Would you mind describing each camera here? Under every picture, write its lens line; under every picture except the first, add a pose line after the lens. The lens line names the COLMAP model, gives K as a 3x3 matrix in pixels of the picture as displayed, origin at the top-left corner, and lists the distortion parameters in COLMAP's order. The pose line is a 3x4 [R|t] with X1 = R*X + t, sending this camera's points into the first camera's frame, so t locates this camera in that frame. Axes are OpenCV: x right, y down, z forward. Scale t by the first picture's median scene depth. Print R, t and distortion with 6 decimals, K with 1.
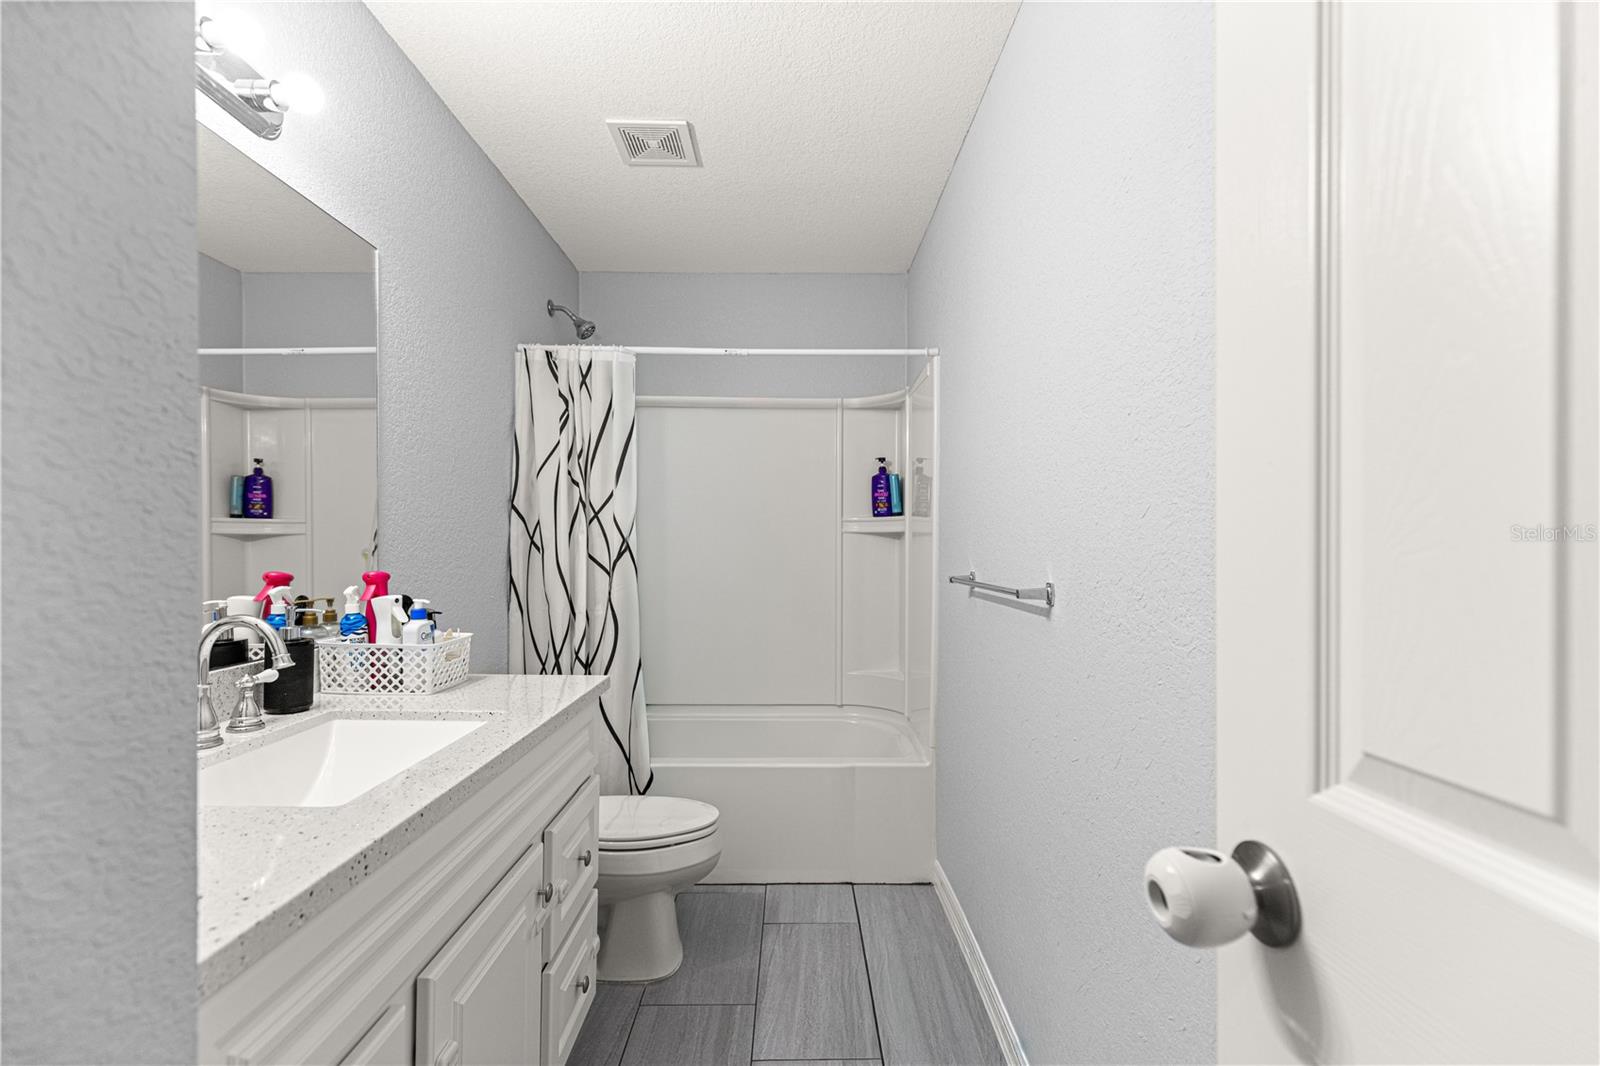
lens RADIAL K [[705.5, 0, 792.9], [0, 705.5, 551.5], [0, 0, 1]] dist [0.013352, -0.000685]
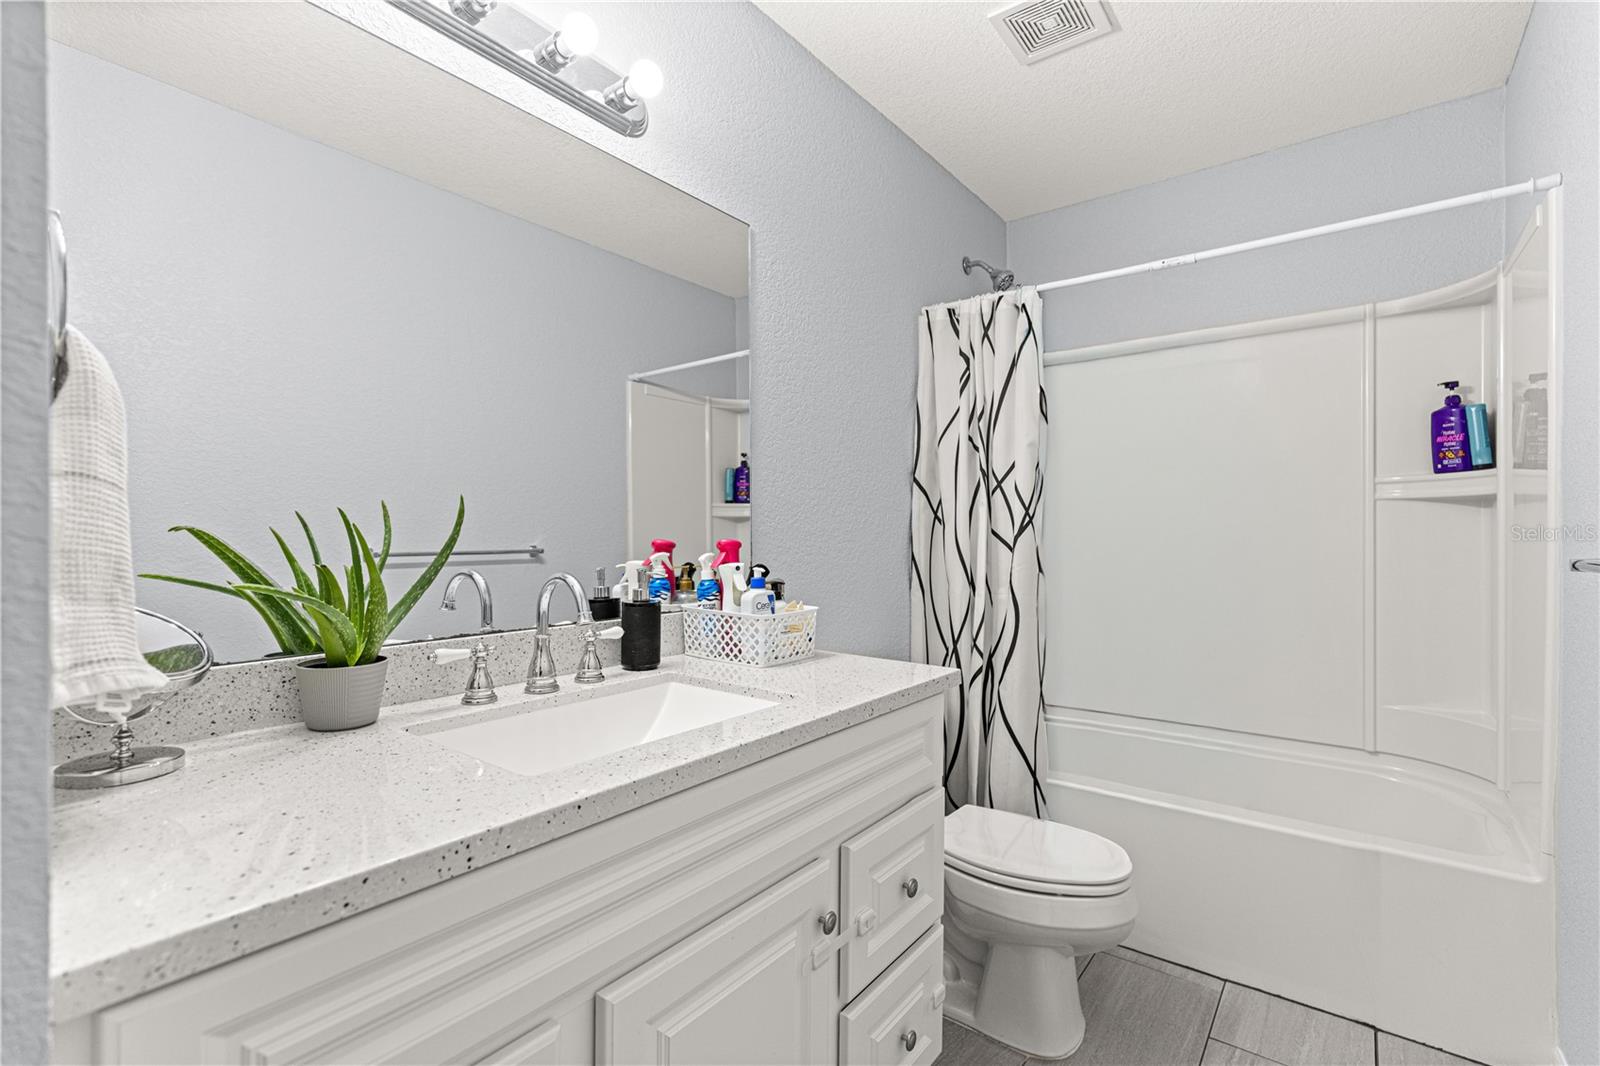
lens RADIAL K [[716.9, 0, 809.0], [0, 716.9, 535.1], [0, 0, 1]] dist [0.008711, -0.001549]
pose [[0.800394, -0.002083, -0.599471, 0.068050], [-0.000918, 0.999989, -0.004701, 0.016207], [0.599474, 0.004313, 0.800382, 0.152762]]
